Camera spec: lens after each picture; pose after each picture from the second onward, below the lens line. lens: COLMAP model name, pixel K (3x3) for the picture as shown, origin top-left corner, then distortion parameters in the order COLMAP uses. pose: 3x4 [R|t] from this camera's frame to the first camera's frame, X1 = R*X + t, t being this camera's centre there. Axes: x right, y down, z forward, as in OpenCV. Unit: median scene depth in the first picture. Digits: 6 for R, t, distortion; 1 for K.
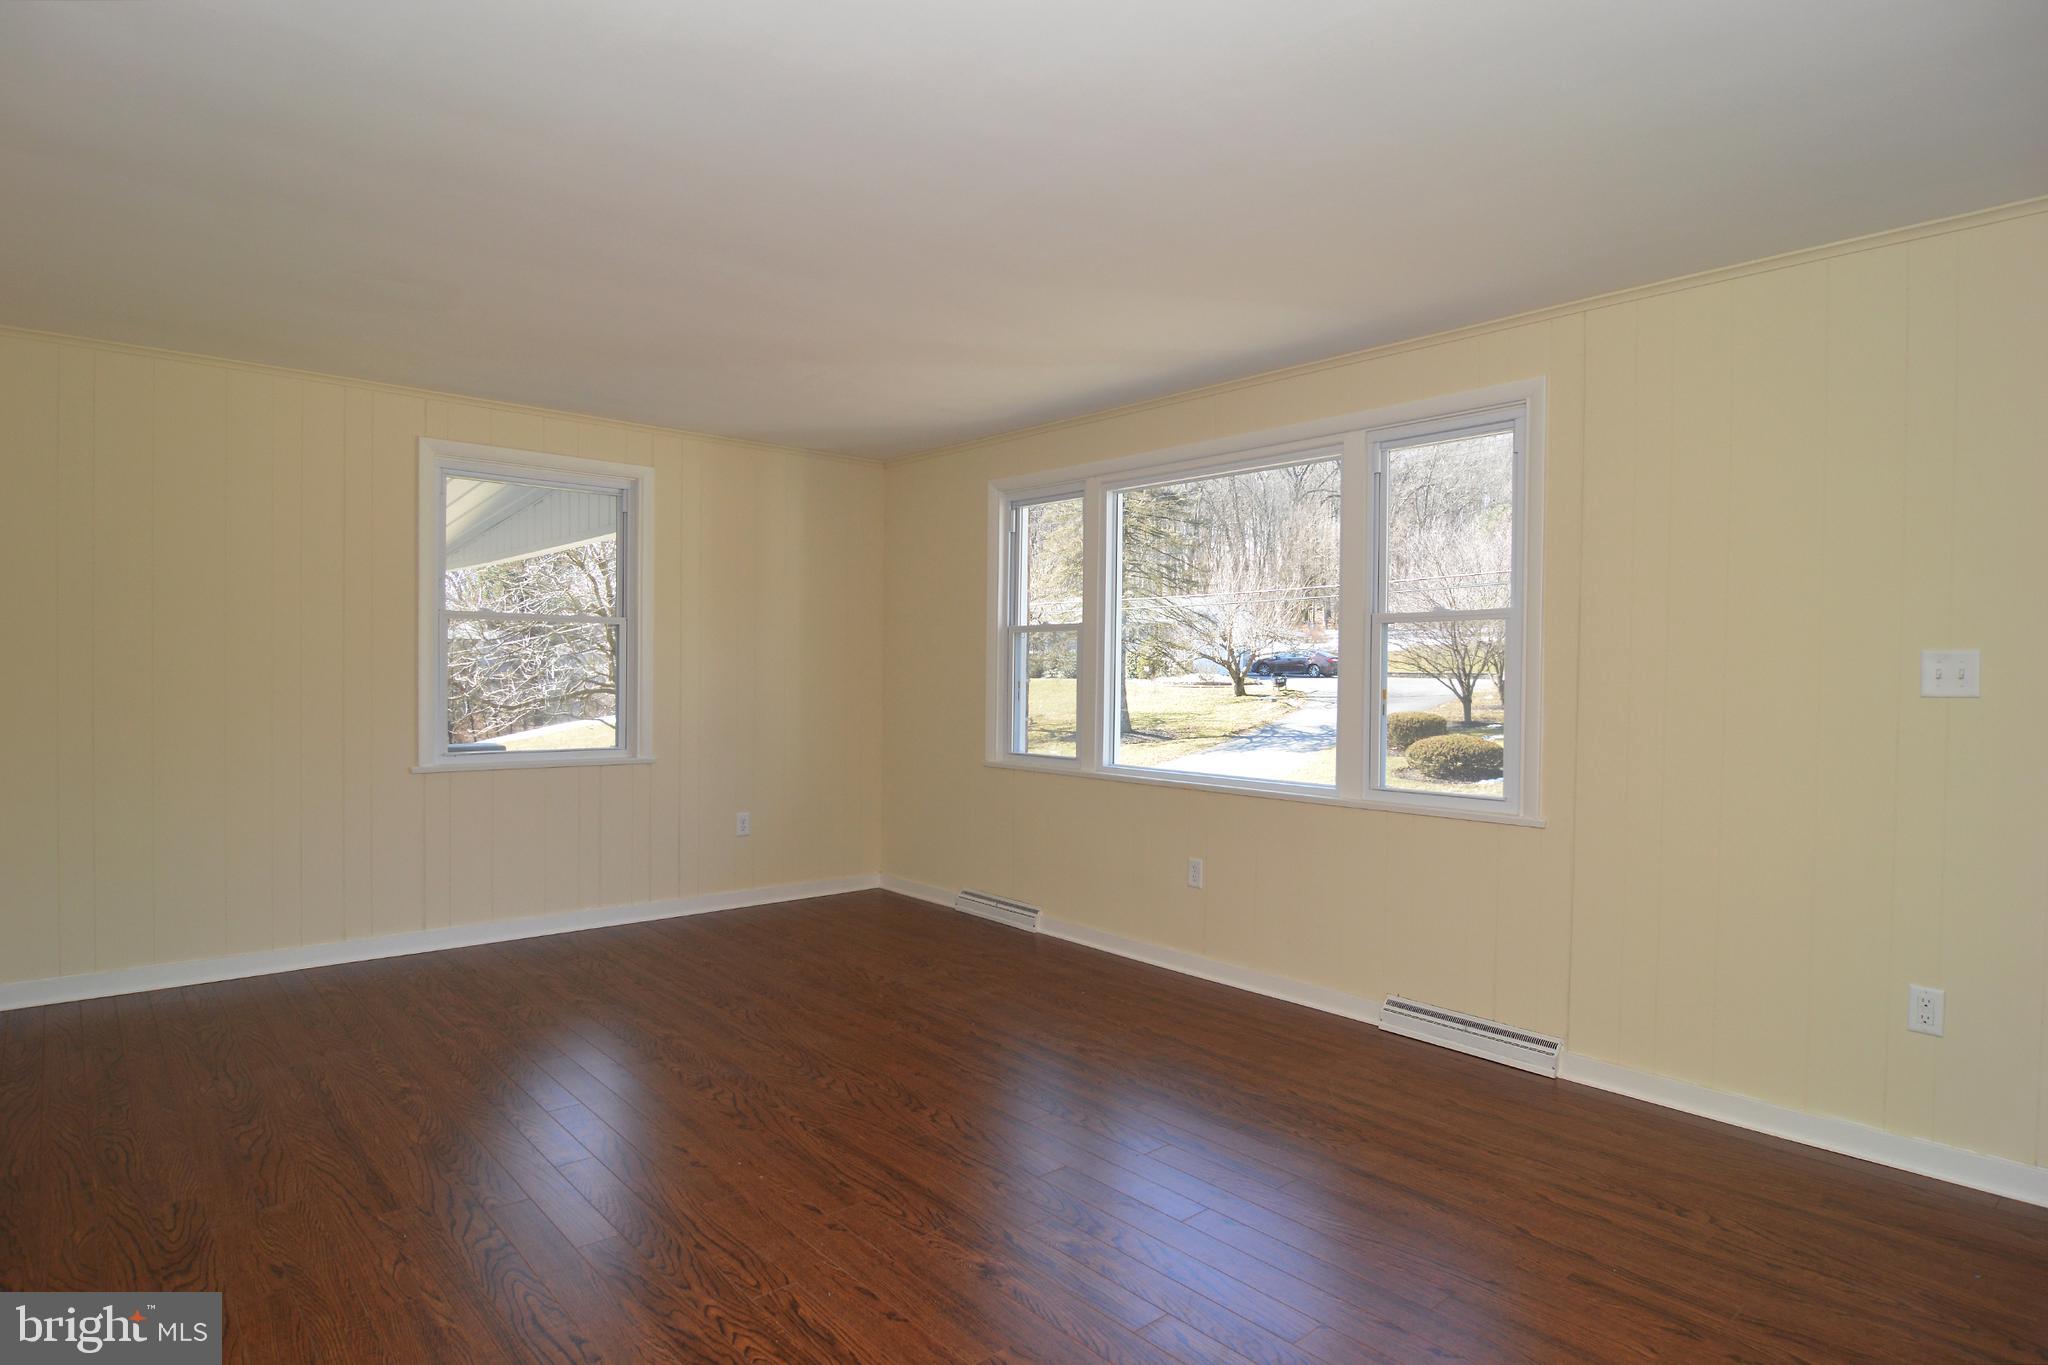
lens RADIAL K [[1114.0, 0, 1017.9], [0, 1114.0, 686.6], [0, 0, 1]] dist [-0.012186, -0.002947]
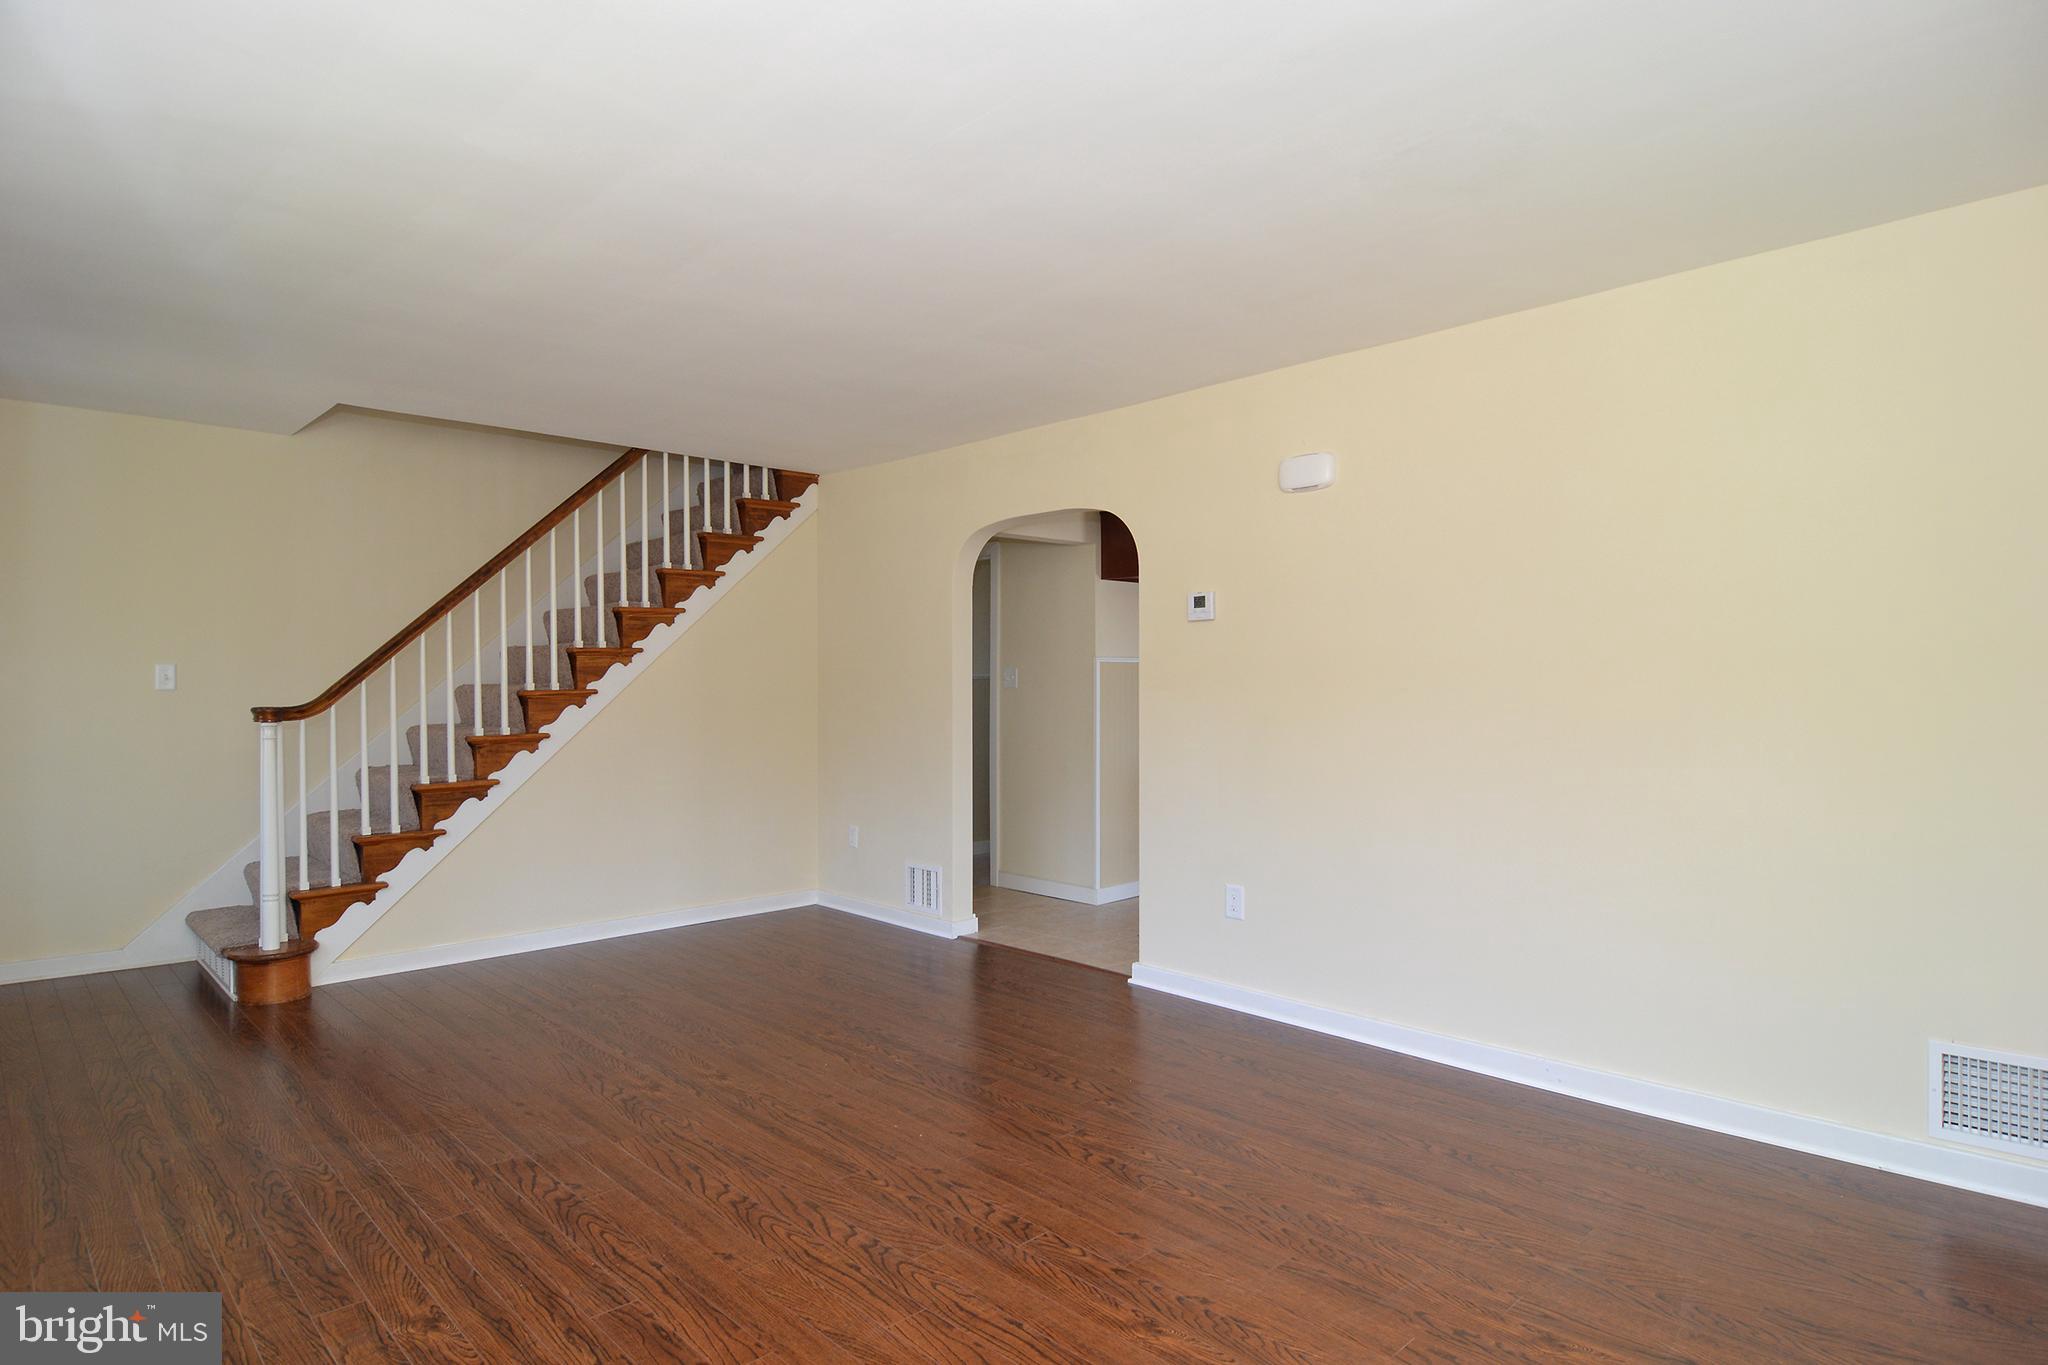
lens RADIAL K [[1114.0, 0, 1017.9], [0, 1114.0, 686.6], [0, 0, 1]] dist [-0.012186, -0.002947]
pose [[-0.998555, -0.011784, -0.052434, -0.242851], [-0.012828, 0.999725, 0.019627, -0.027358], [0.052189, 0.020271, -0.998431, 1.783597]]
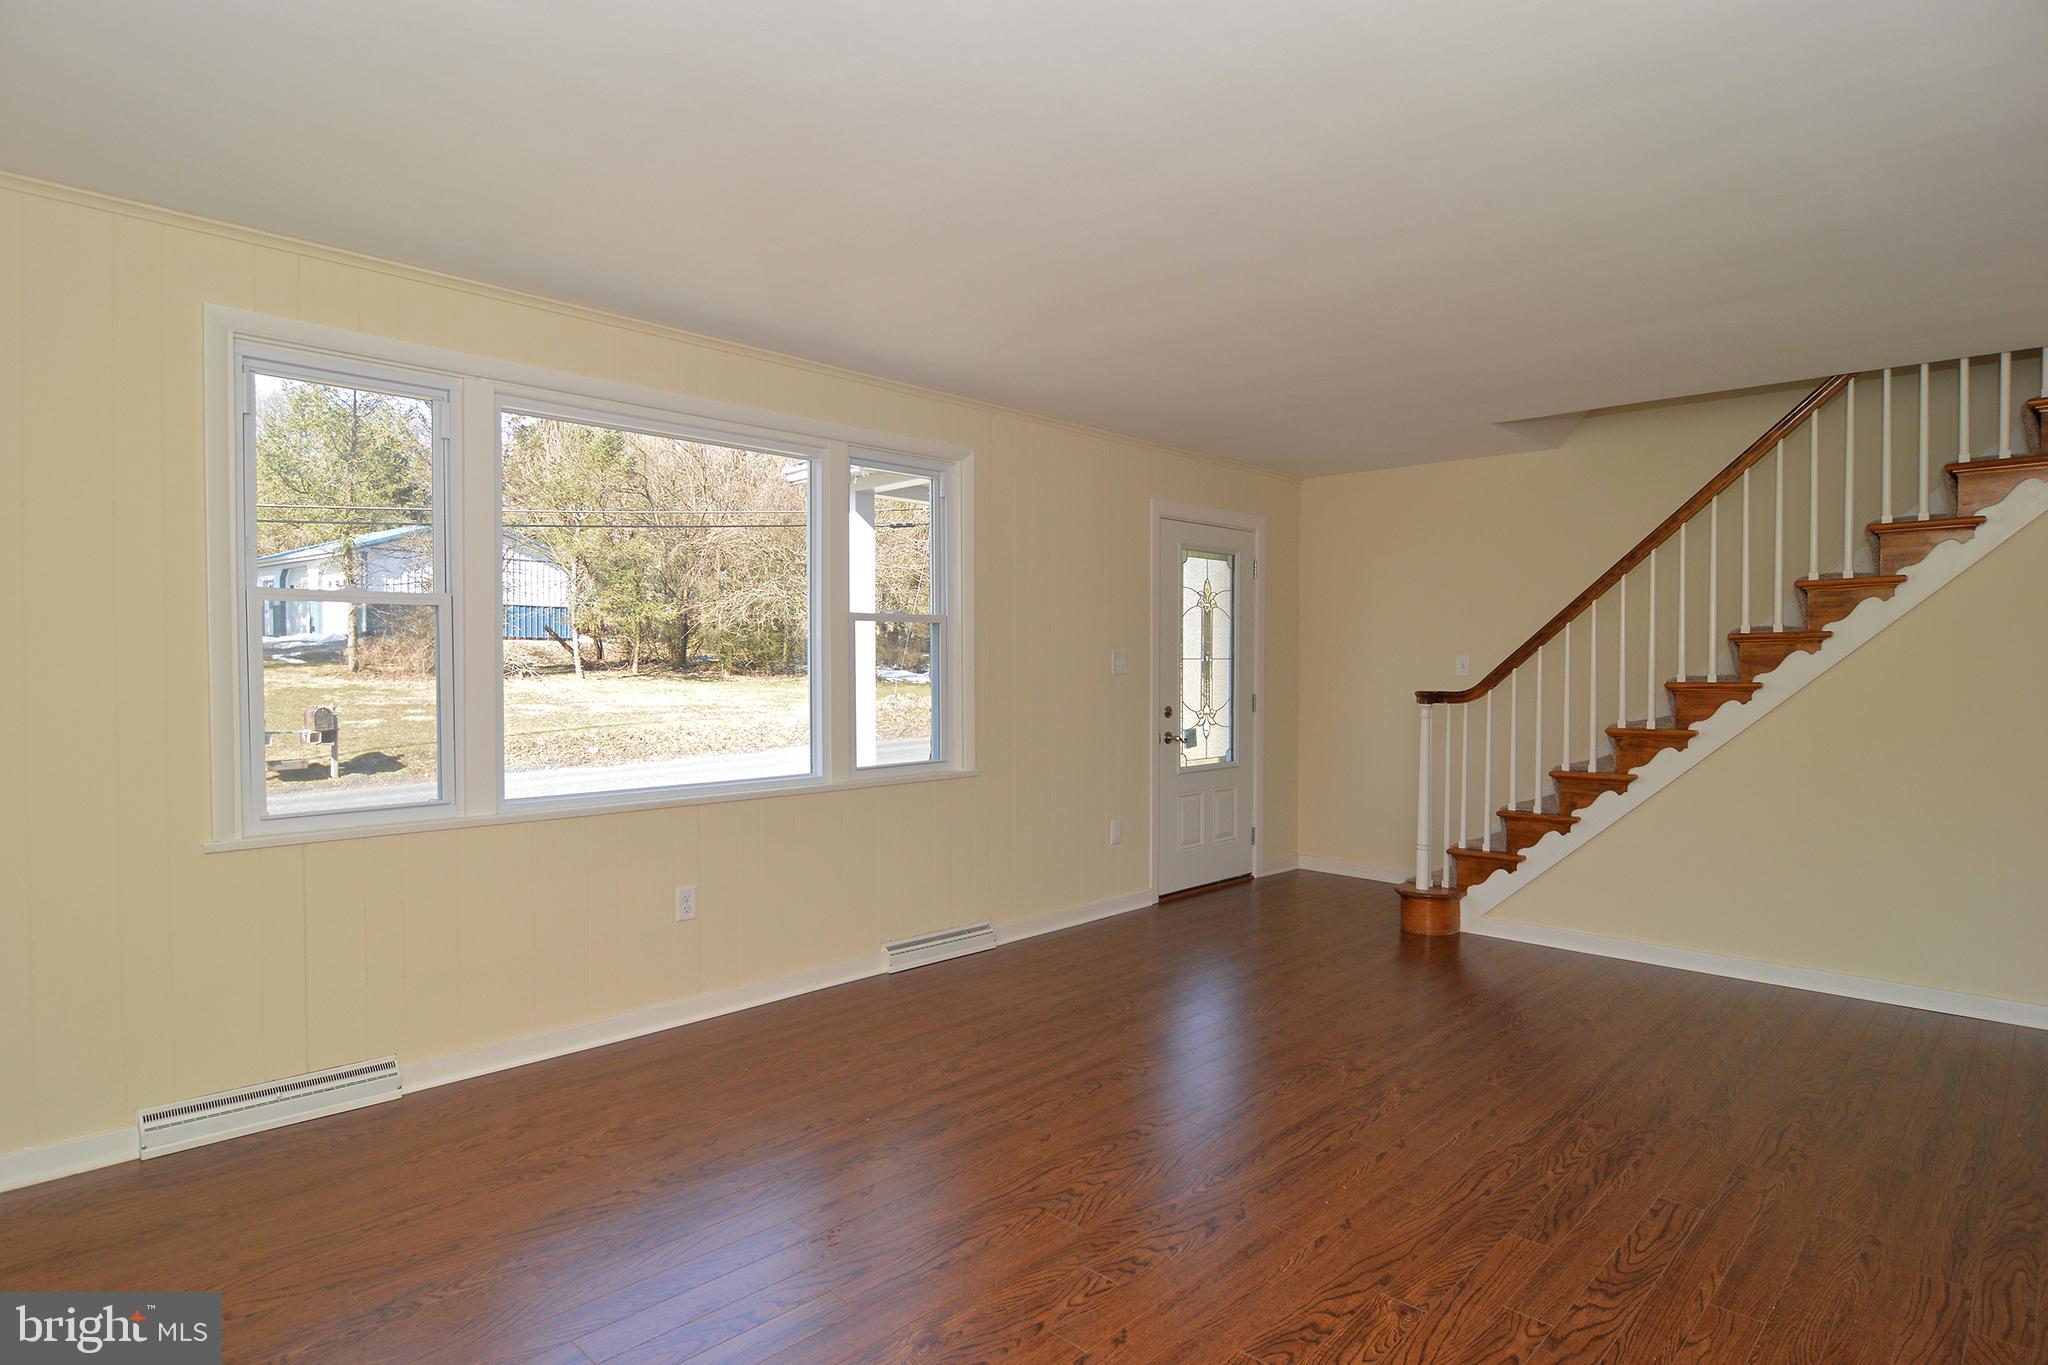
lens RADIAL K [[1114.0, 0, 1017.9], [0, 1114.0, 686.6], [0, 0, 1]] dist [-0.012186, -0.002947]
pose [[-0.085421, -0.035660, 0.995707, -0.983948], [0.010023, 0.999278, 0.036647, -0.037379], [-0.996295, 0.013110, -0.085002, 1.143900]]
